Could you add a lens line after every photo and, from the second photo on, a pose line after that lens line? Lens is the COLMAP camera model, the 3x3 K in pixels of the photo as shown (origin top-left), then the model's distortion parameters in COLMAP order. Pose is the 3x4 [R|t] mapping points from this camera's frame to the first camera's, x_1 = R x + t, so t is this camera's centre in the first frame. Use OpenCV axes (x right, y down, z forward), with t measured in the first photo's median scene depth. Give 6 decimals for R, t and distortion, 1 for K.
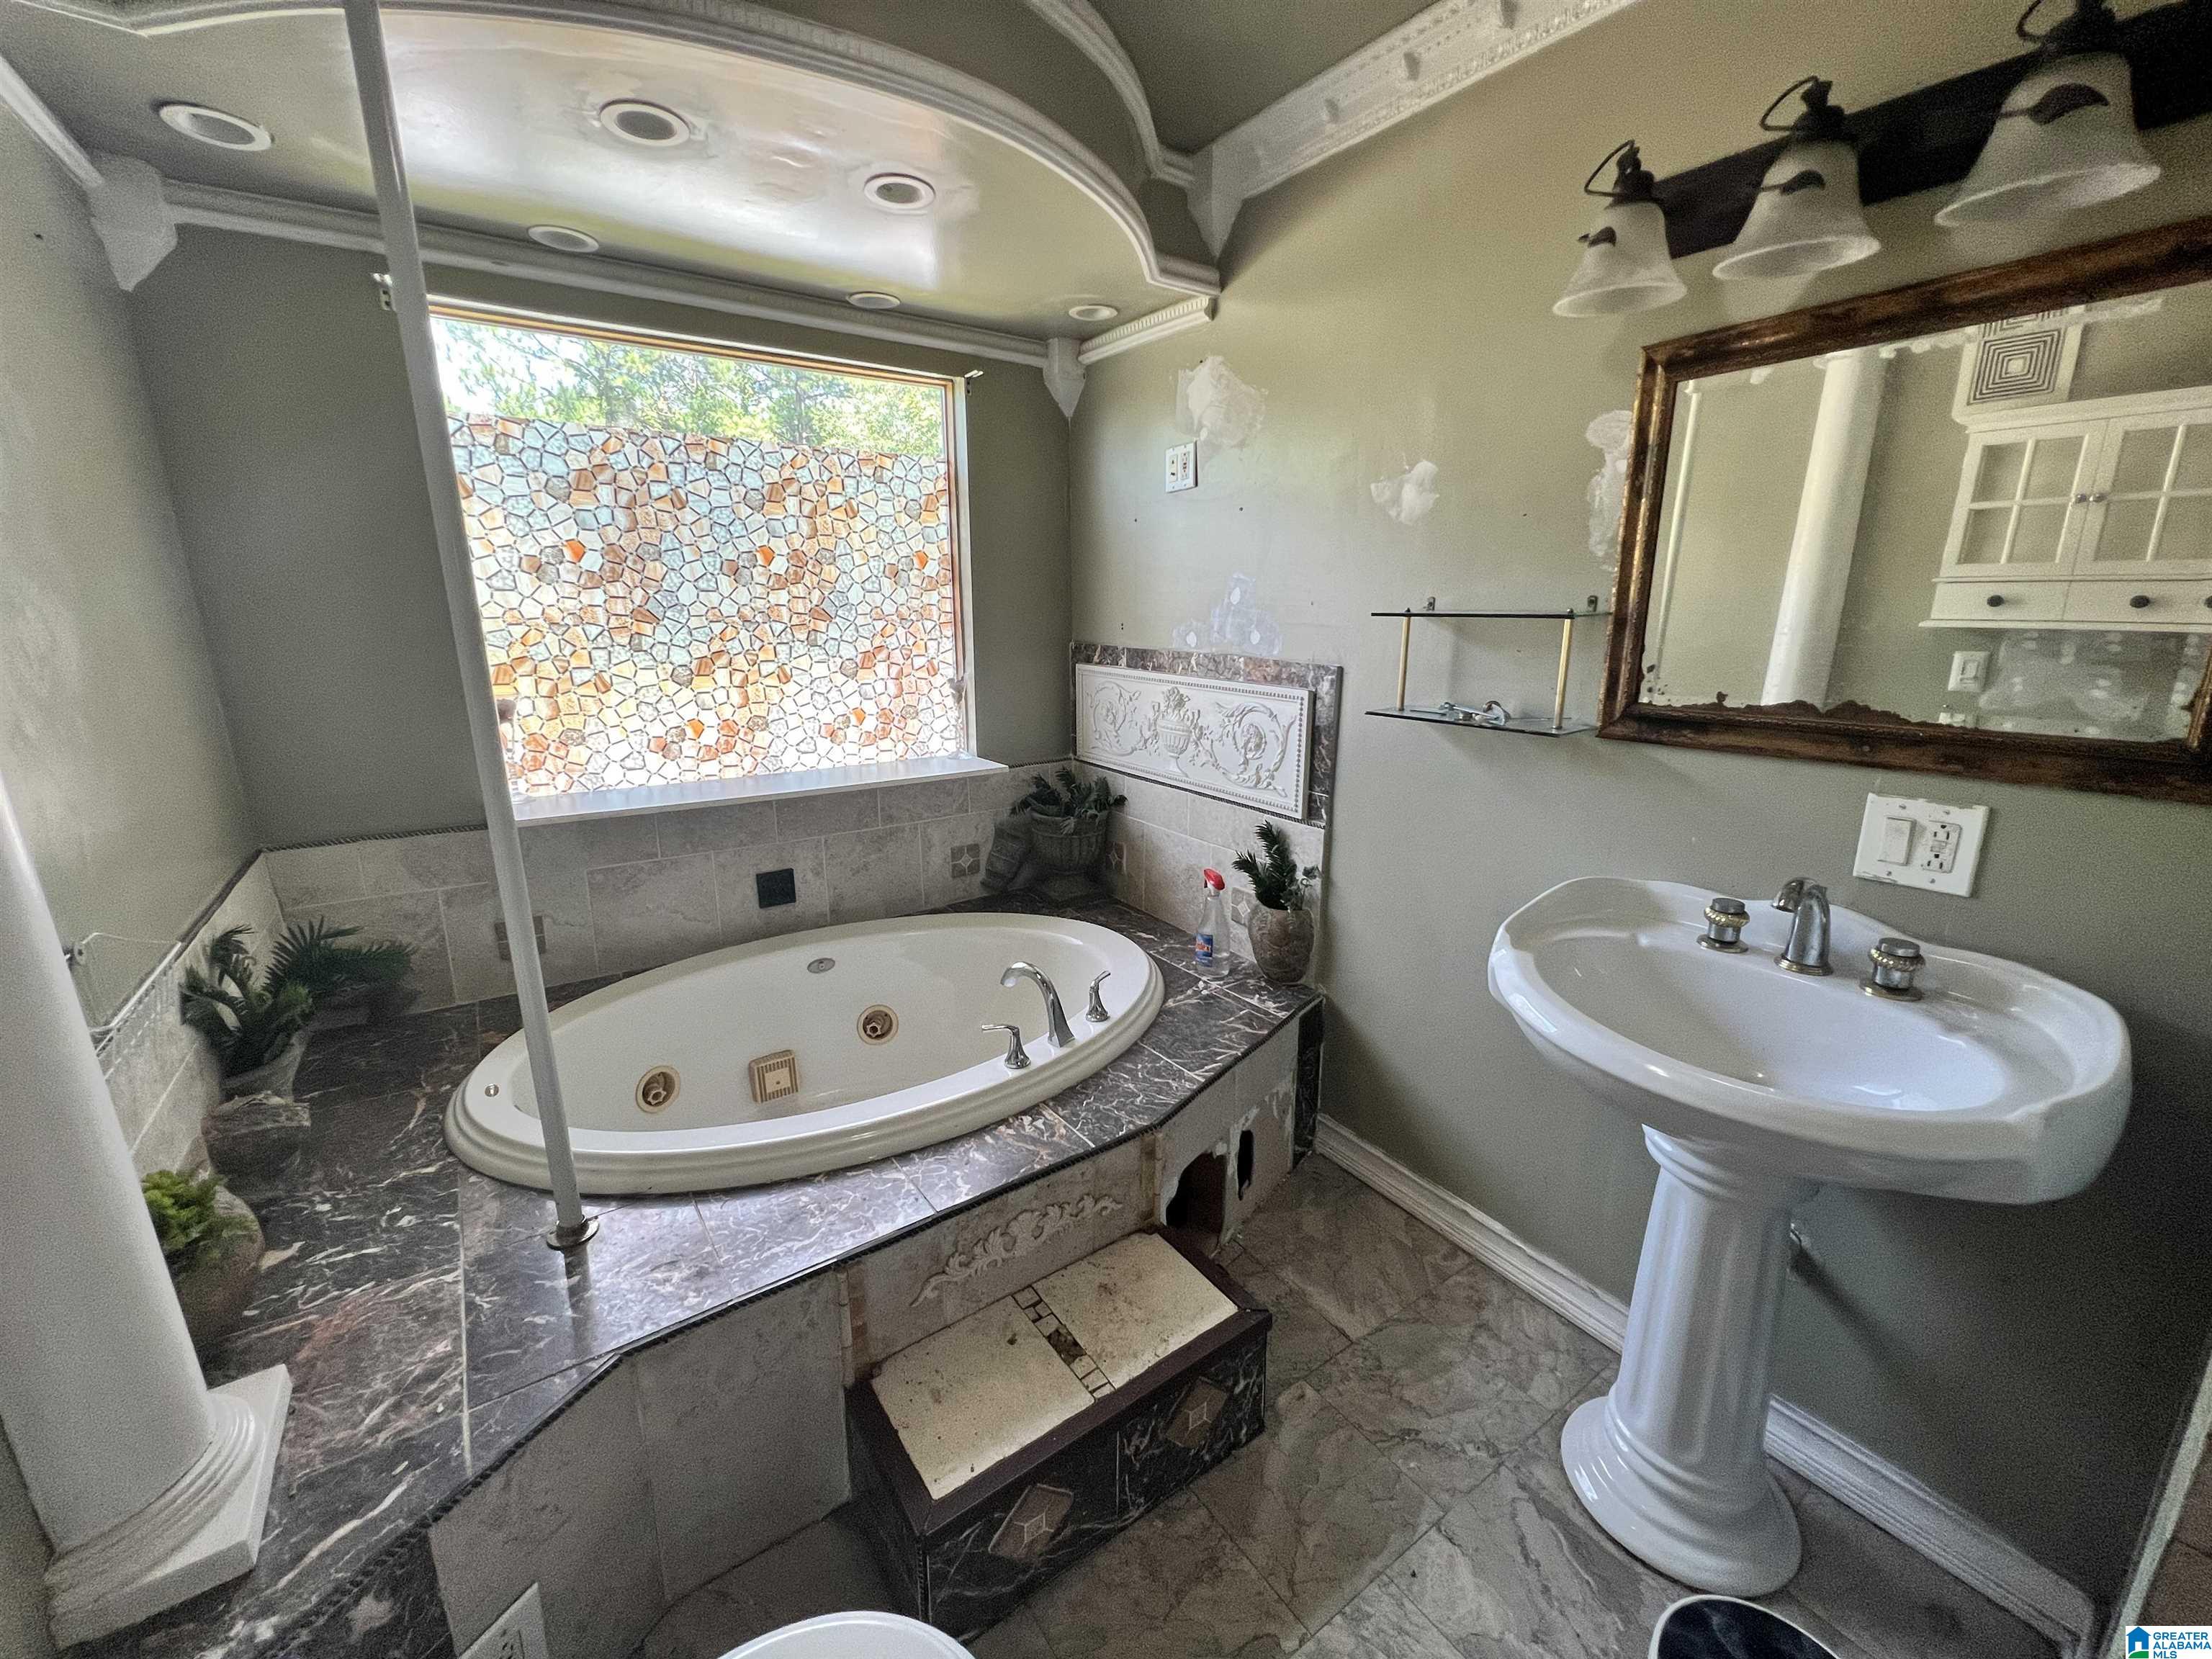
lens RADIAL K [[887.8, 0, 1108.3], [0, 887.8, 817.5], [0, 0, 1]] dist [-0.004377, 0.001511]
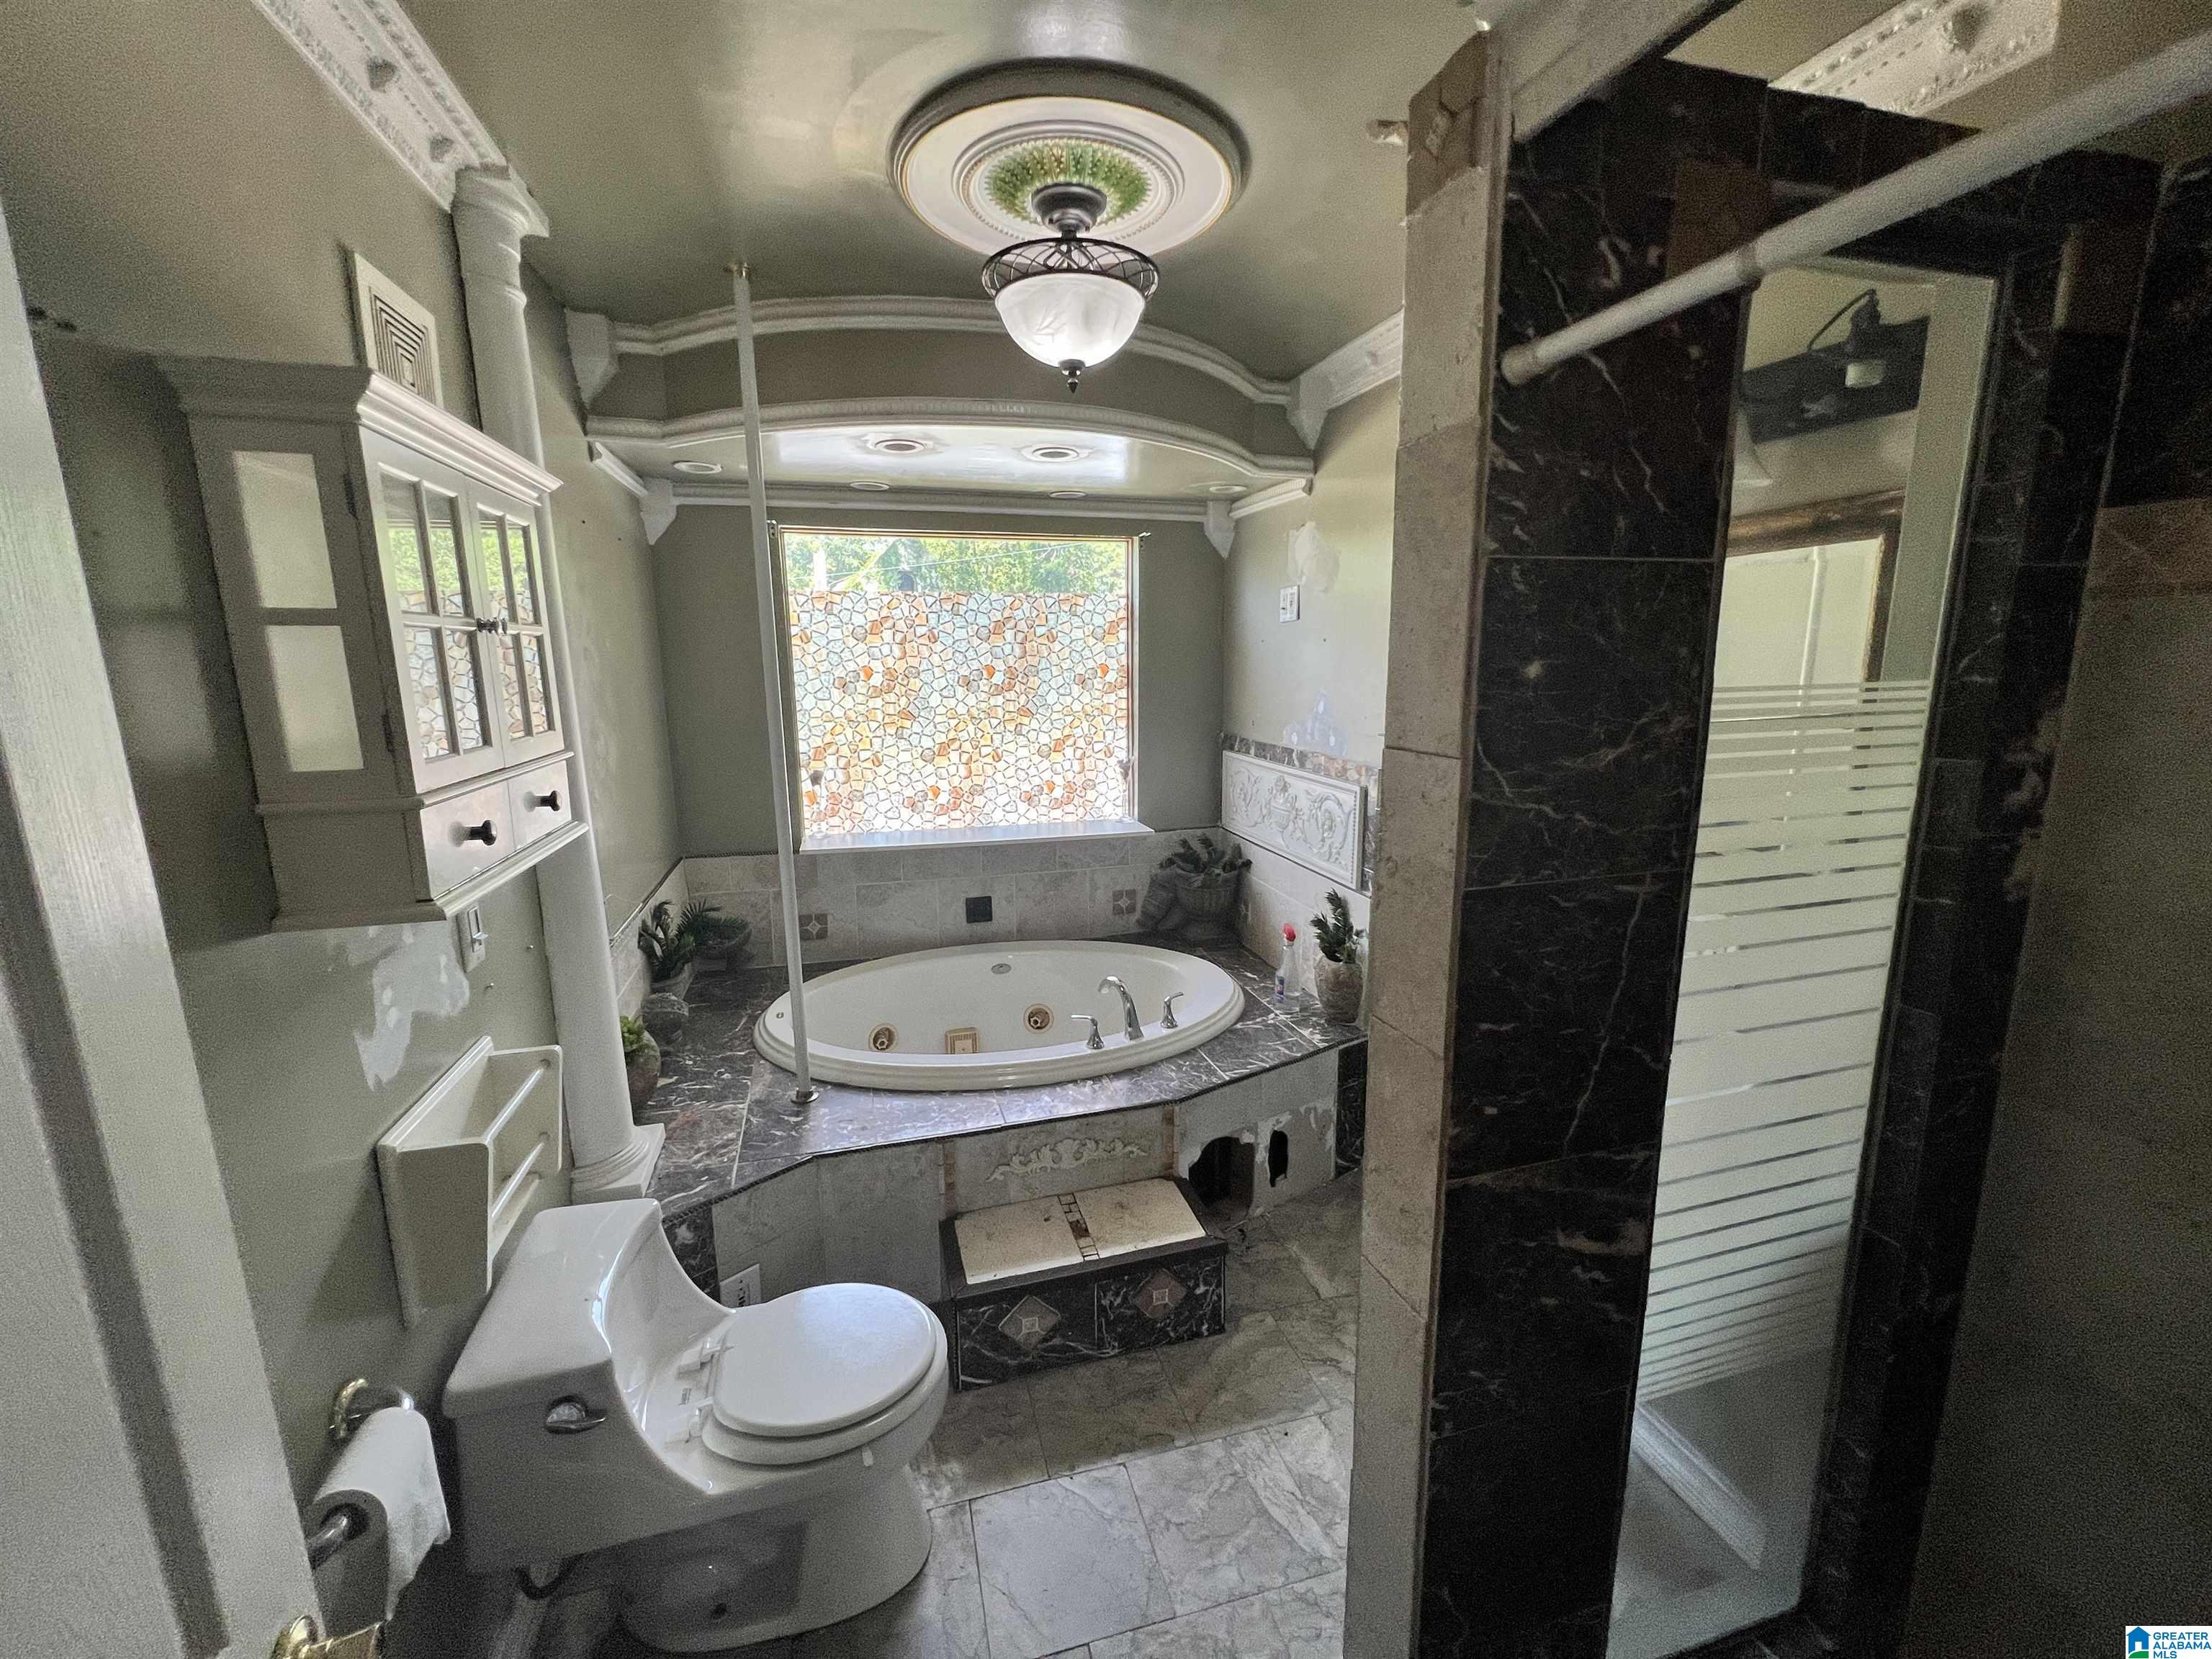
lens RADIAL K [[887.8, 0, 1111.0], [0, 887.8, 816.8], [0, 0, 1]] dist [-0.004377, 0.001511]
pose [[0.946311, 0.053332, -0.318827, 0.312469], [-0.071416, 0.996418, -0.045294, -0.020321], [0.315270, 0.065631, 0.946730, -0.309012]]
